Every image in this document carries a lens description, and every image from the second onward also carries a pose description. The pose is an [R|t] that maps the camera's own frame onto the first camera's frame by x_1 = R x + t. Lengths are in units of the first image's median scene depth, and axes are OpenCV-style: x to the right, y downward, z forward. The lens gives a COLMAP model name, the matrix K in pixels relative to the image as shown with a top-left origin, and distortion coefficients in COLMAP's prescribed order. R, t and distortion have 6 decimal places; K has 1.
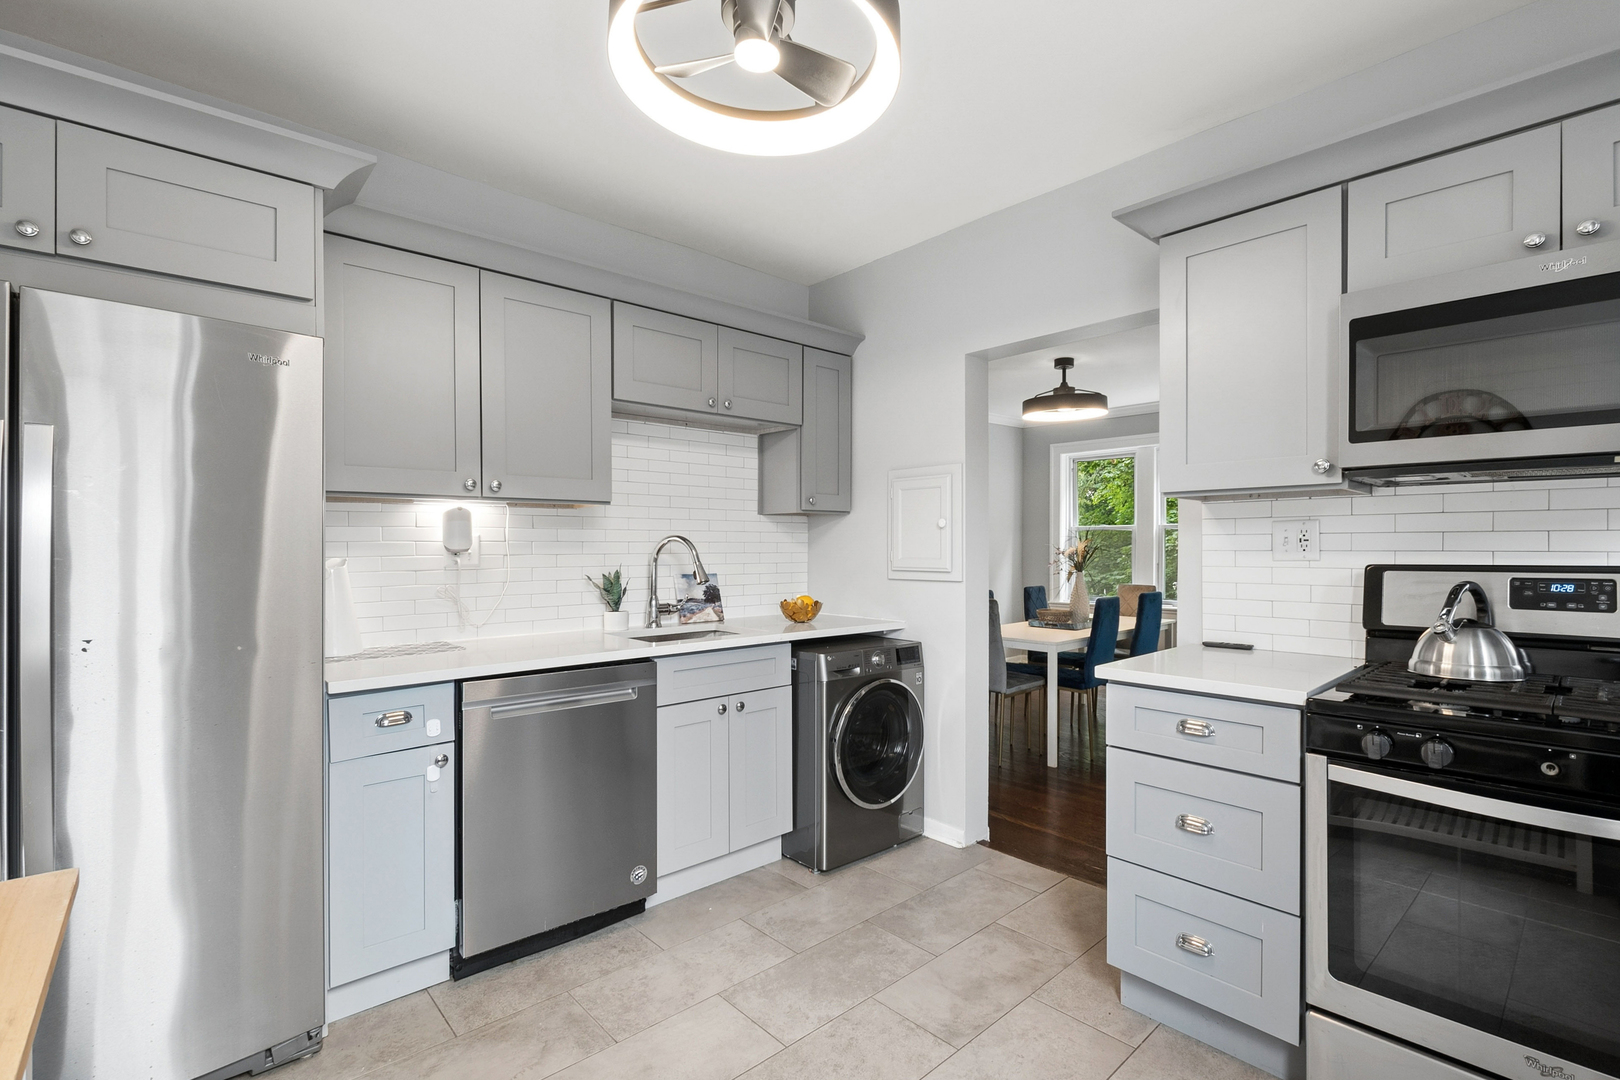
lens RADIAL K [[727.6, 0, 822.0], [0, 727.6, 545.9], [0, 0, 1]] dist [0.005158, 0.000066]
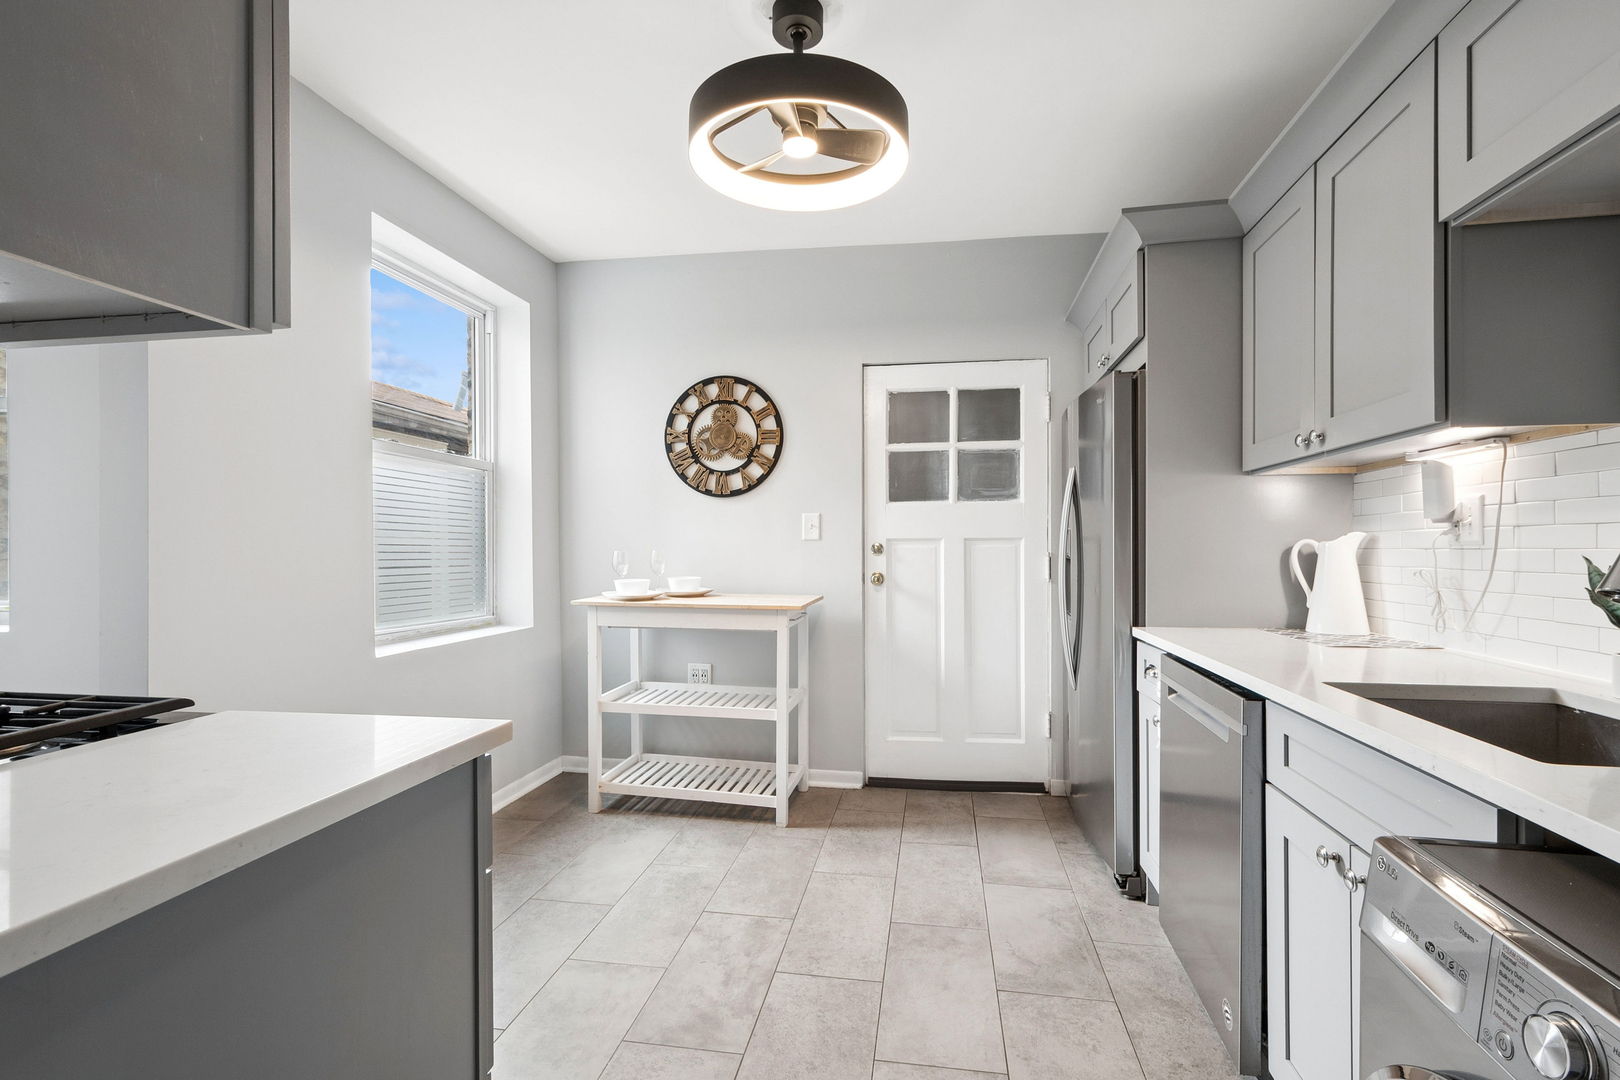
lens RADIAL K [[727.6, 0, 818.0], [0, 727.6, 542.5], [0, 0, 1]] dist [0.005158, 0.000066]
pose [[-0.785343, 0.001642, -0.619058, 0.467309], [0.001699, 0.999998, 0.000496, 0.031805], [0.619058, -0.000662, -0.785345, 1.370943]]
